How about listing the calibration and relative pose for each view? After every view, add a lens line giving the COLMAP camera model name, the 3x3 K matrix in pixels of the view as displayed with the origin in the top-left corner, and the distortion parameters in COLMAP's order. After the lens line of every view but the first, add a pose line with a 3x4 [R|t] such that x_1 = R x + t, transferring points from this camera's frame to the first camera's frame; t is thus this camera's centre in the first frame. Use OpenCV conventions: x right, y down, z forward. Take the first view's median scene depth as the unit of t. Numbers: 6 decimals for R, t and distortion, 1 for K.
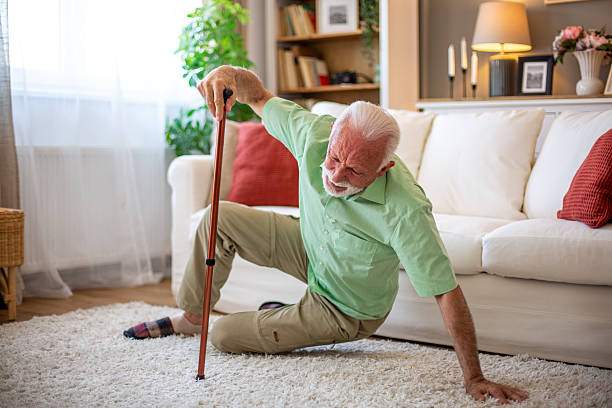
lens RADIAL K [[889.7, 0, 306.0], [0, 889.7, 204.0], [0, 0, 1]] dist [-0.162733, 0.171038]
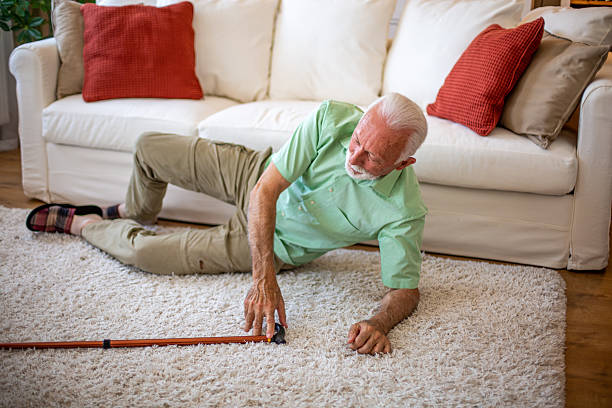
lens RADIAL K [[889.7, 0, 306.0], [0, 889.7, 204.0], [0, 0, 1]] dist [-0.162733, 0.171038]
pose [[0.940203, -0.085511, 0.329706, -0.168578], [0.000238, 0.968139, 0.250413, -0.113005], [-0.340614, -0.235360, 0.910268, 0.036518]]
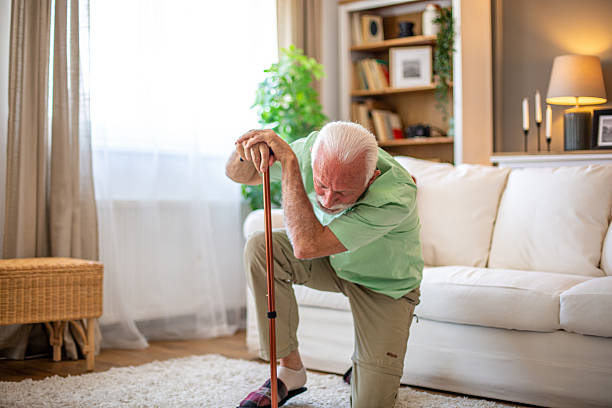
lens RADIAL K [[889.7, 0, 306.0], [0, 889.7, 204.0], [0, 0, 1]] dist [-0.162733, 0.171038]
pose [[0.996936, 0.002549, -0.078185, -0.005861], [-0.006849, 0.998475, -0.054777, -0.005655], [0.077926, 0.055144, 0.995433, -0.006104]]
